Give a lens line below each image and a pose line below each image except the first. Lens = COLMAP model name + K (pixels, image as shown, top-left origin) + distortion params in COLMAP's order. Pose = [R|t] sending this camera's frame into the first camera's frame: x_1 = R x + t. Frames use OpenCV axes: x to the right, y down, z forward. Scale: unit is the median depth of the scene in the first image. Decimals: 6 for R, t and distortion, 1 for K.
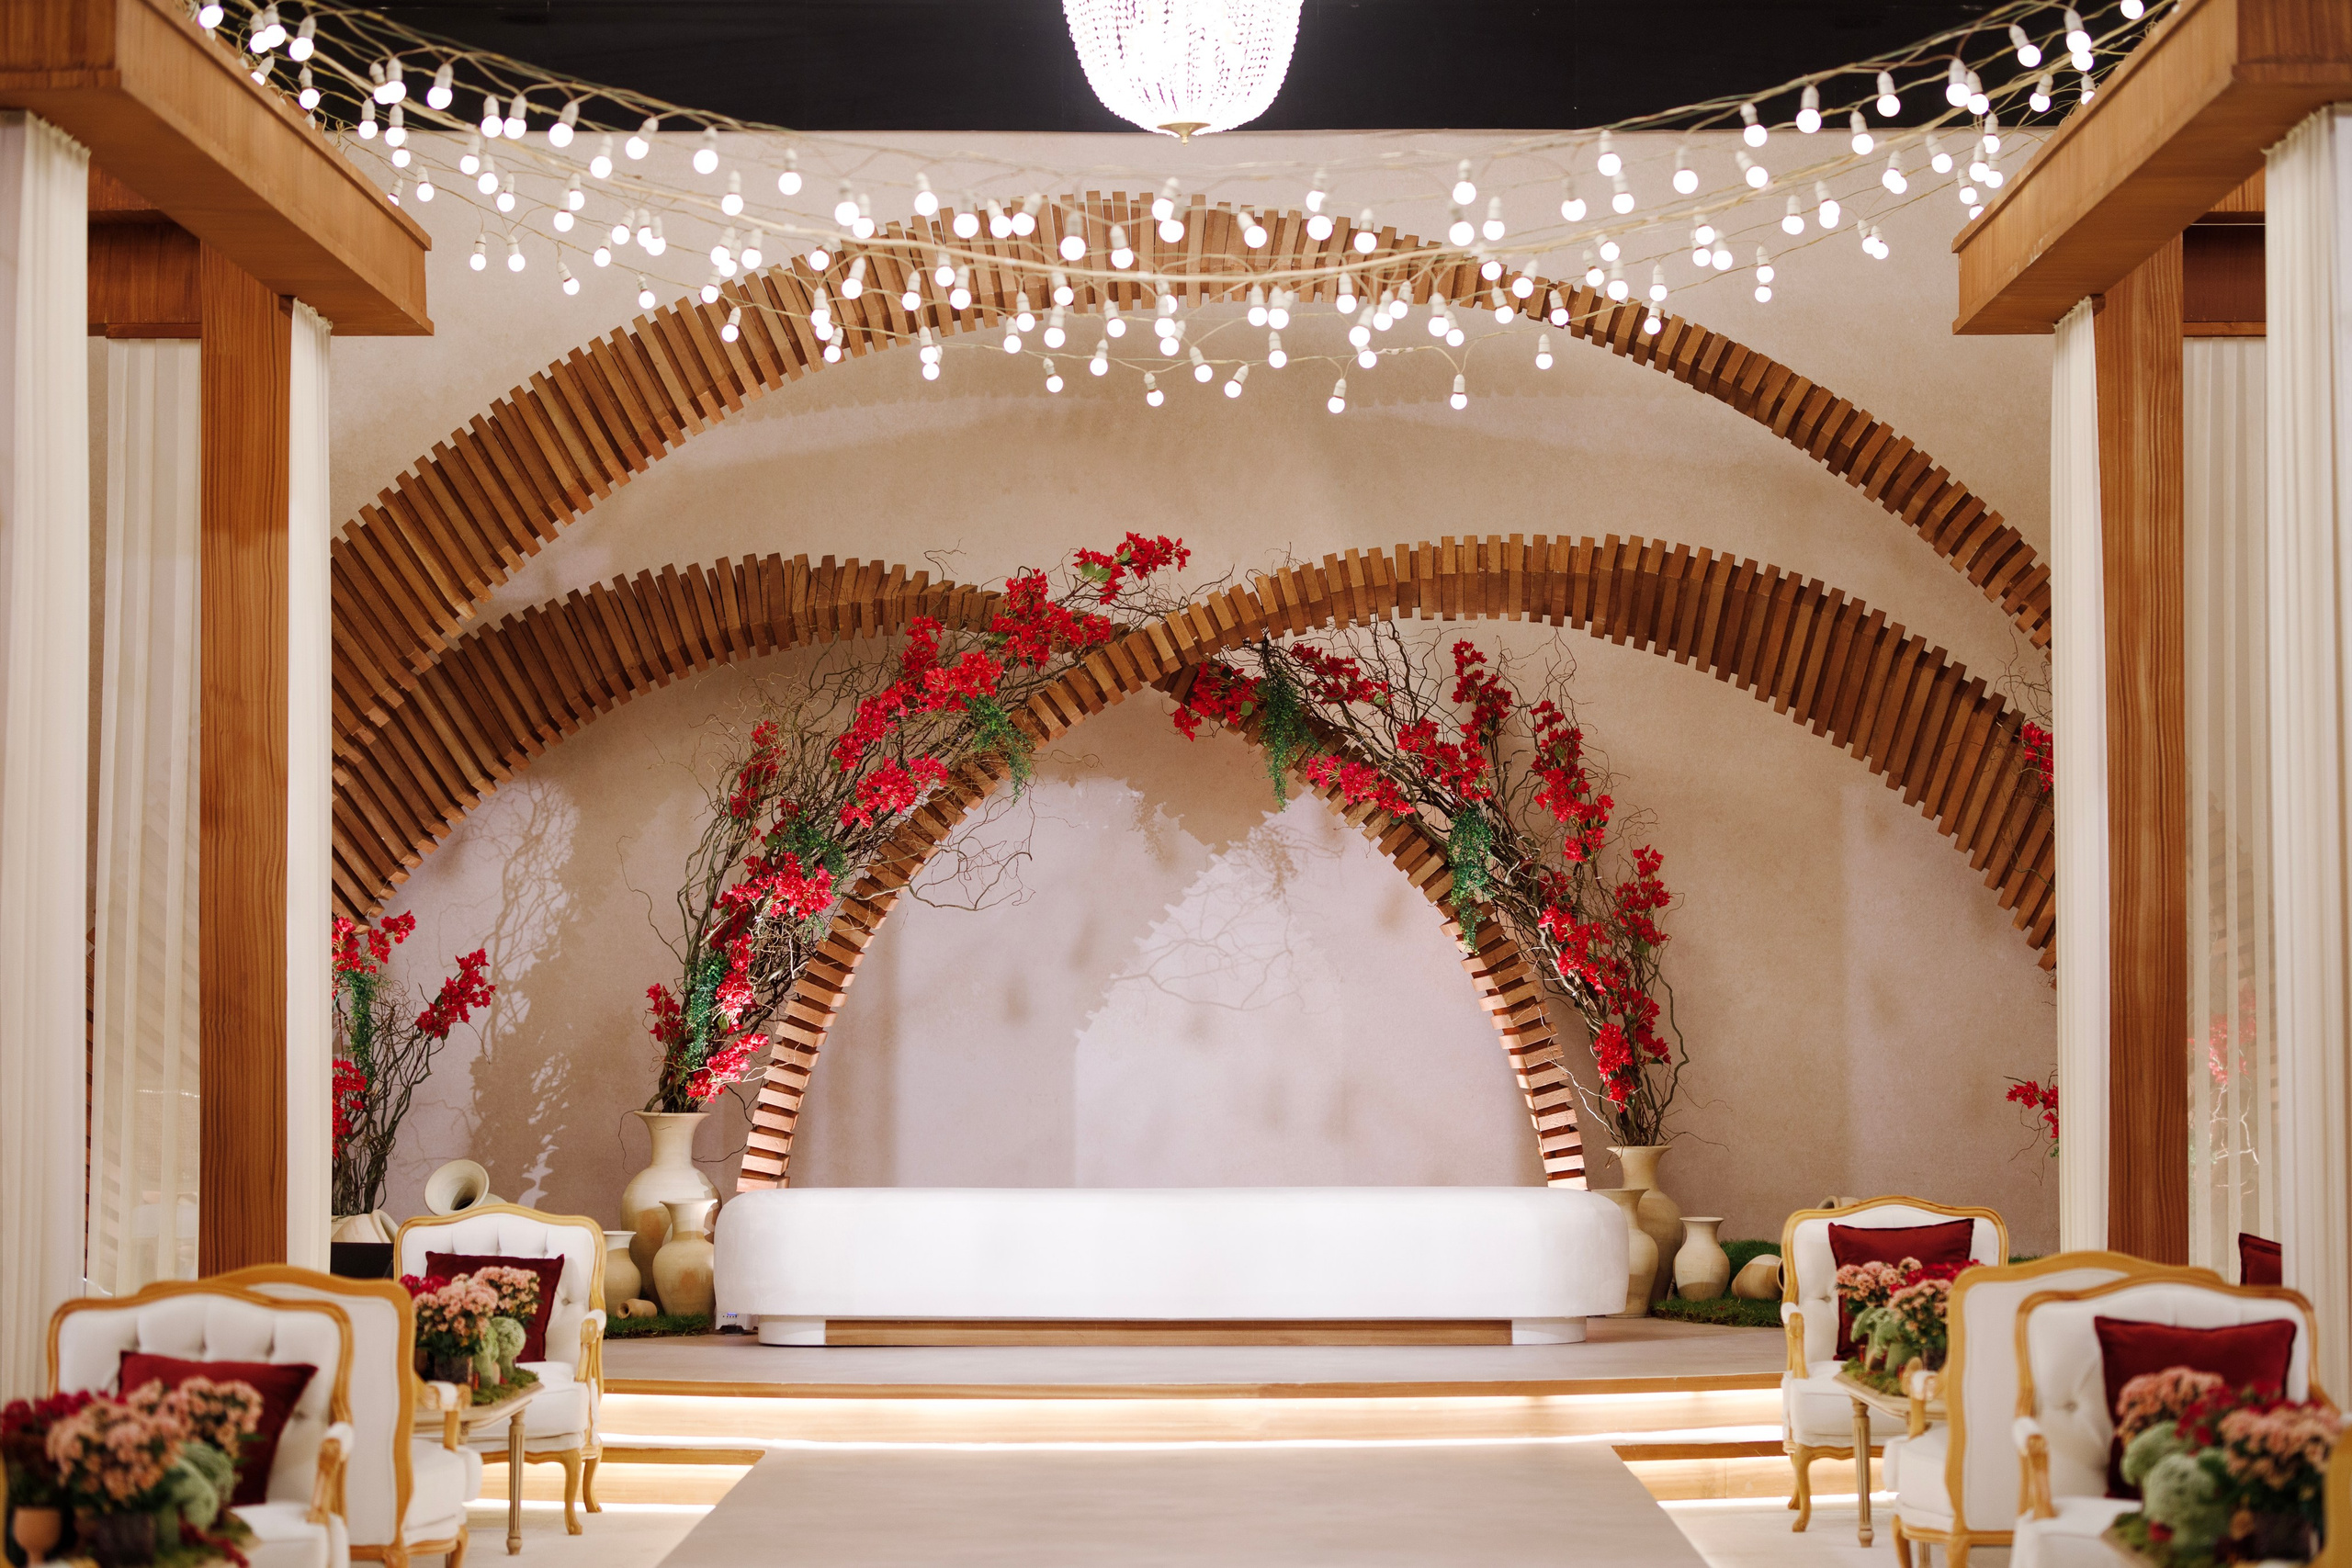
lens RADIAL K [[5731.8, 0, 1176.0], [0, 5731.8, 784.0], [0, 0, 1]] dist [-0.163497, -0.270262]
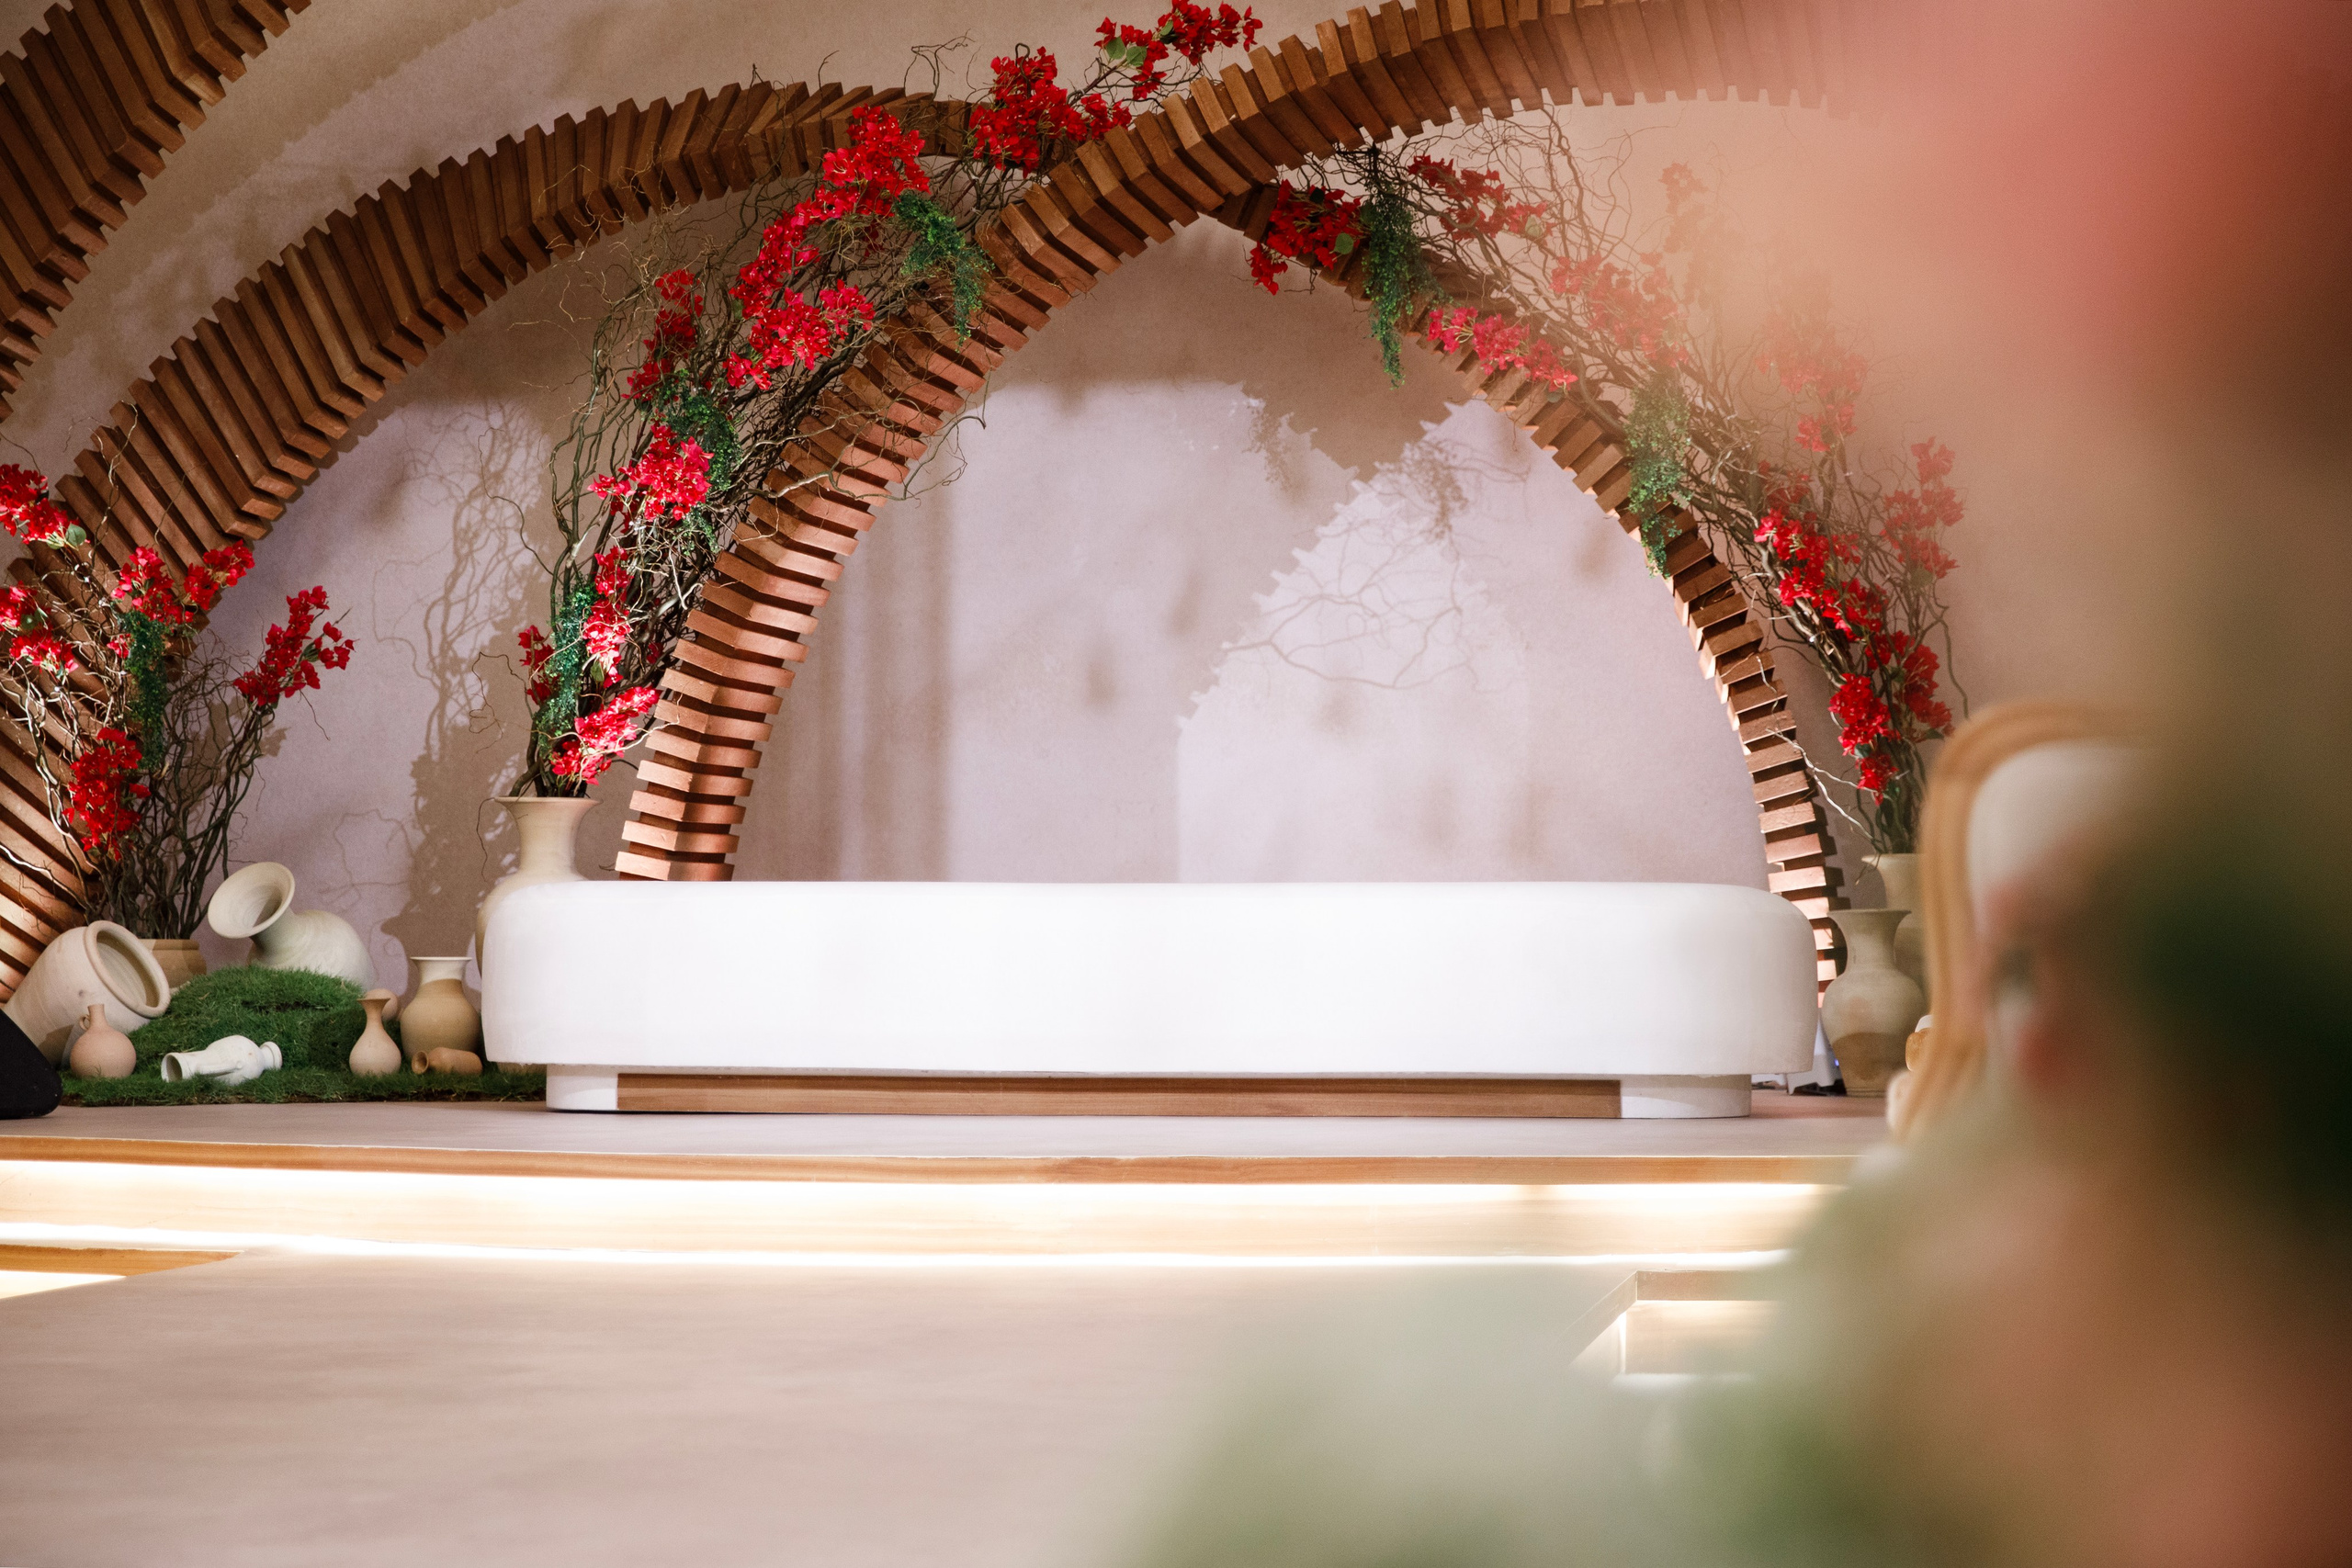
lens RADIAL K [[3850.4, 0, 1174.5], [0, 3850.4, 921.6], [0, 0, 1]] dist [0.032848, 0.114122]
pose [[0.975958, 0.001407, -0.217954, 0.095840], [0.003564, 0.999742, 0.022412, 0.060170], [0.217929, -0.022650, 0.975702, 0.514606]]
